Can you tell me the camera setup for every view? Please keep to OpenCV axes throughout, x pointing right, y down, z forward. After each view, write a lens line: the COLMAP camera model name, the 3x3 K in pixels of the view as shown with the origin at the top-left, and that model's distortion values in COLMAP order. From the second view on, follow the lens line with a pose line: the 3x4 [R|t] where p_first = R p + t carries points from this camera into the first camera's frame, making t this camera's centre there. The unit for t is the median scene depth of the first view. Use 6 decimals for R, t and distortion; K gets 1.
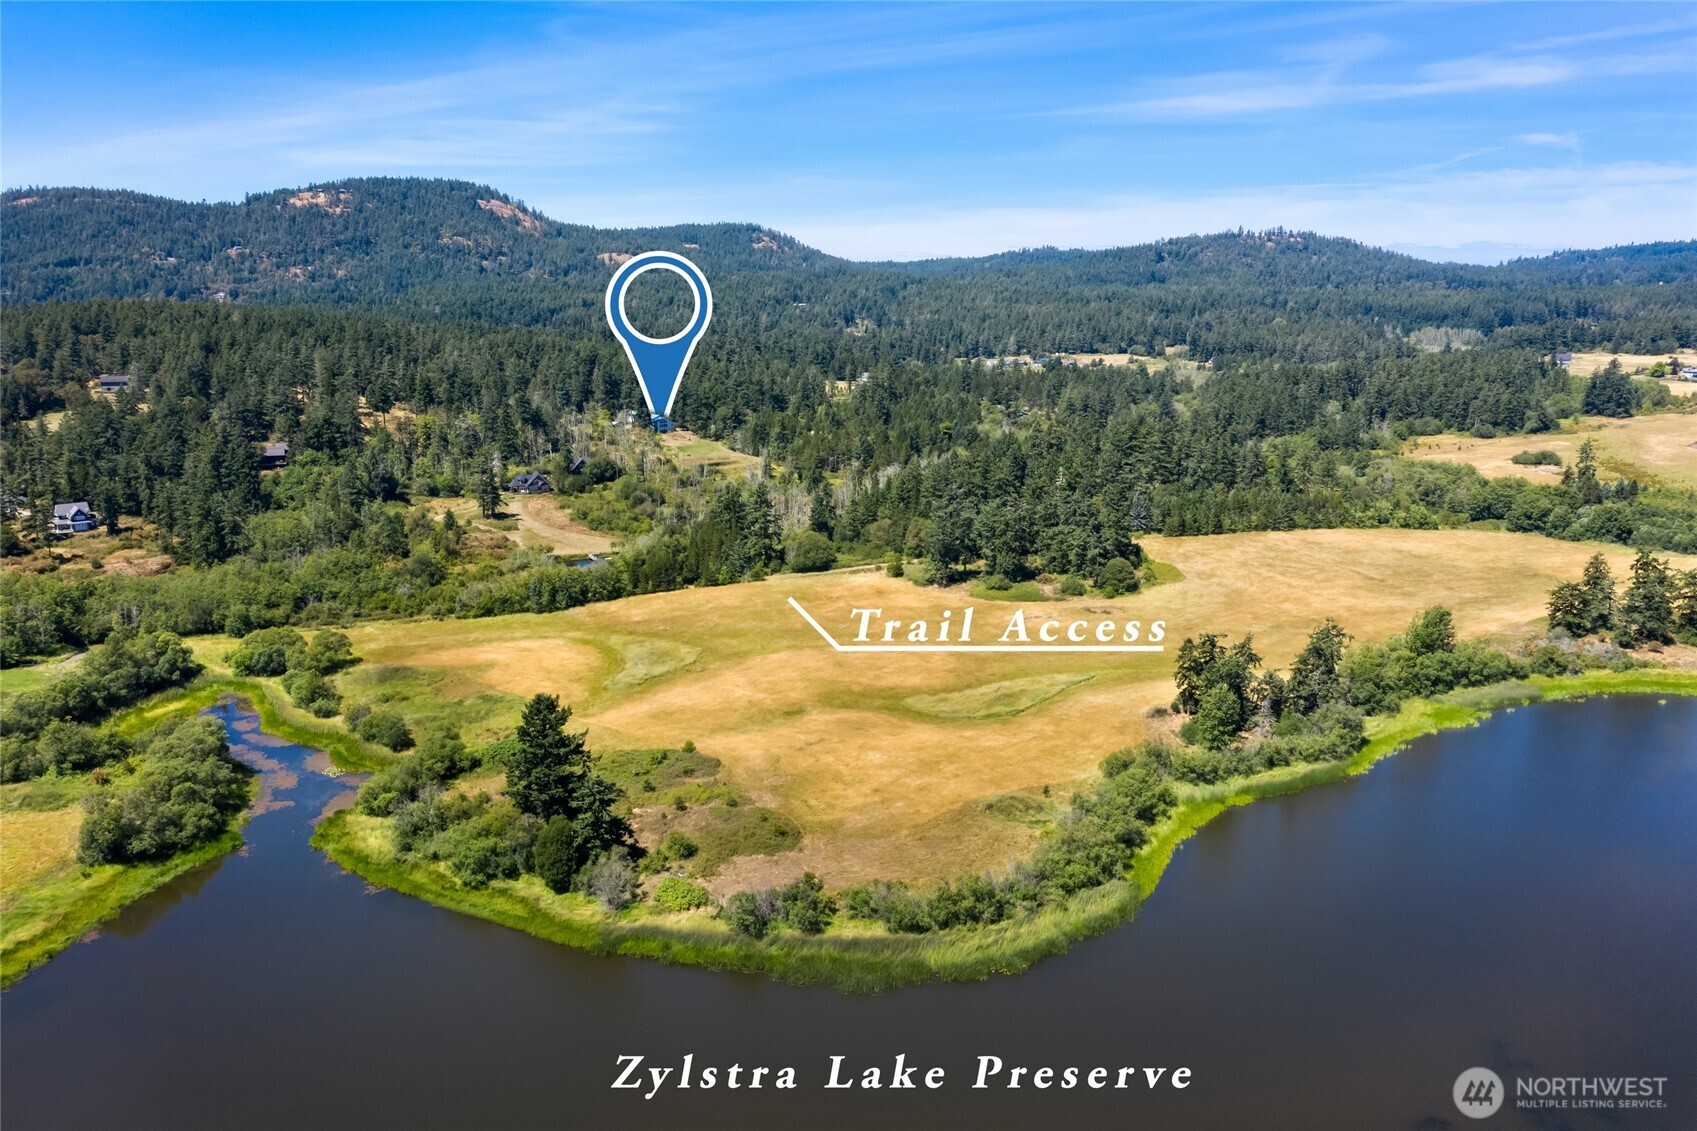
lens RADIAL K [[1357.5, 0, 851.9], [0, 1357.5, 563.4], [0, 0, 1]] dist [-0.009761, 0.003196]
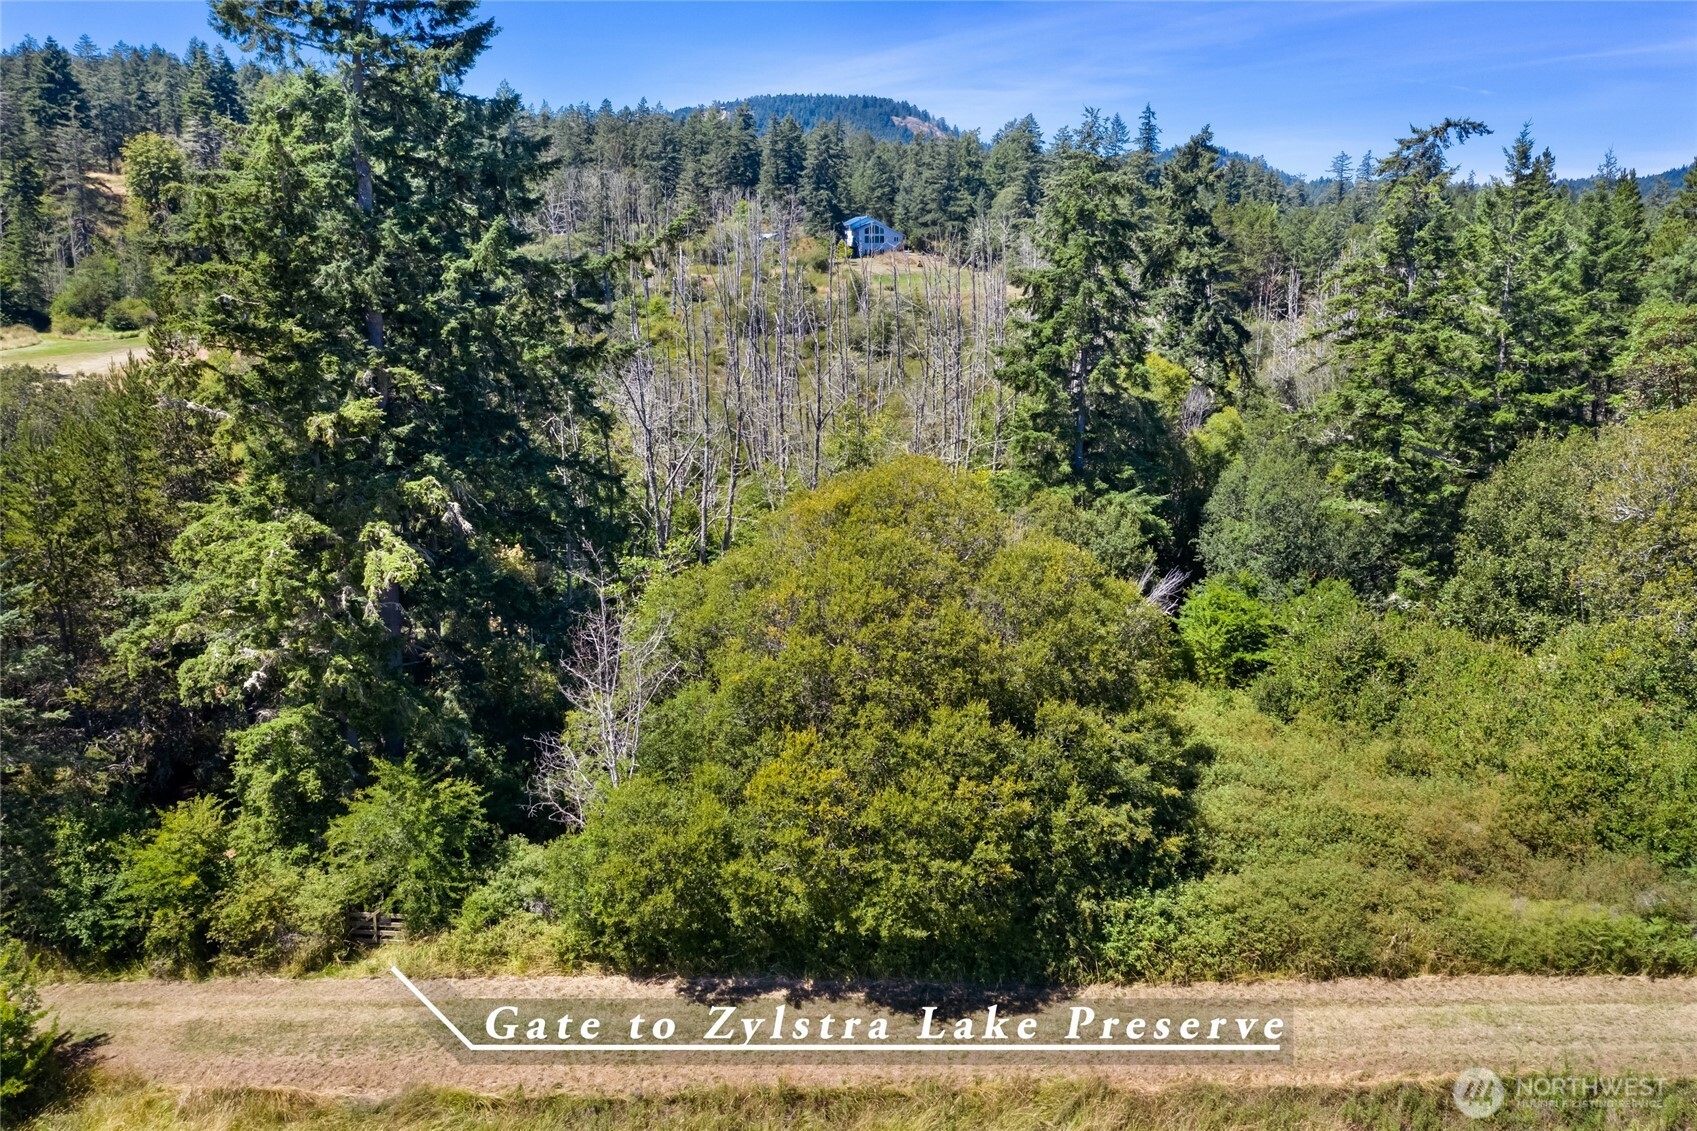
lens RADIAL K [[1357.5, 0, 846.4], [0, 1357.5, 563.8], [0, 0, 1]] dist [-0.009761, 0.003196]
pose [[0.944275, 0.071312, -0.321339, -0.001006], [-0.065086, 0.997426, 0.030092, -0.003764], [0.322658, -0.007501, 0.946486, 0.178356]]
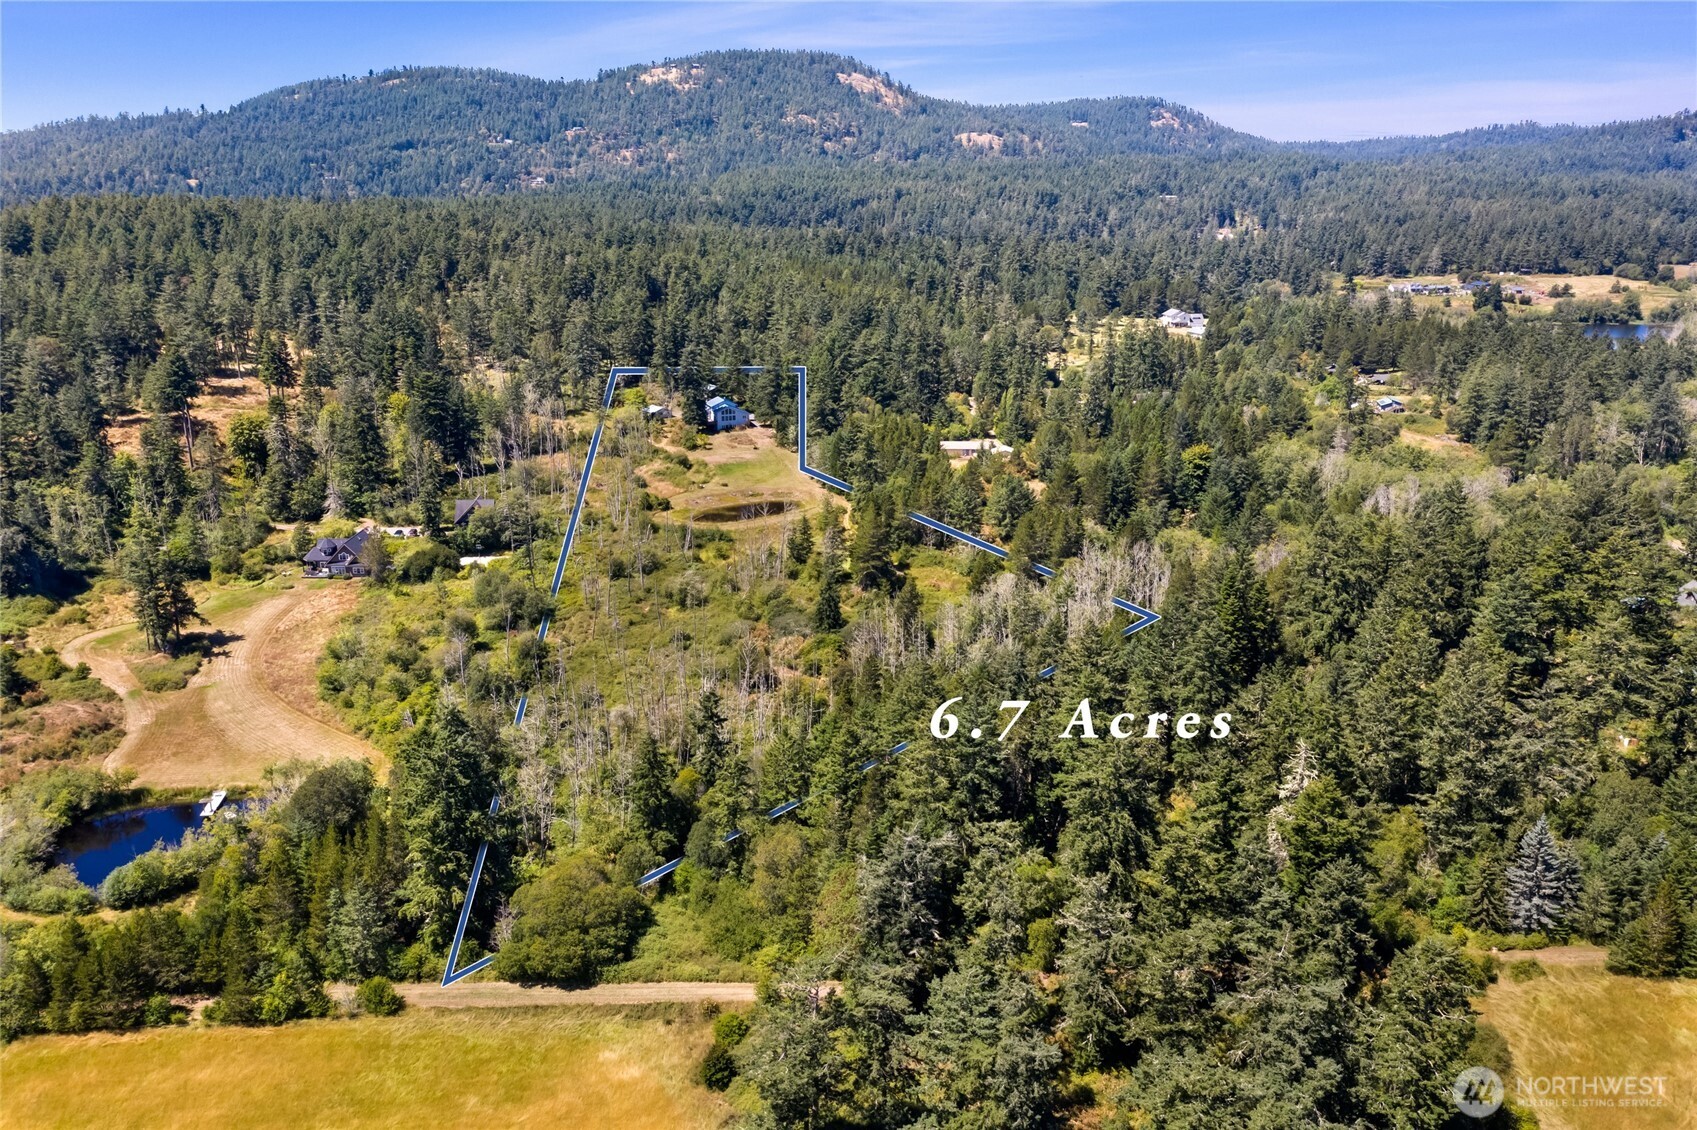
lens RADIAL K [[1357.5, 0, 844.2], [0, 1357.5, 574.9], [0, 0, 1]] dist [-0.009761, 0.003196]
pose [[0.951497, 0.089612, -0.294320, 0.028648], [-0.062890, 0.993093, 0.099053, -0.028553], [0.301163, -0.075739, 0.950560, 0.129846]]
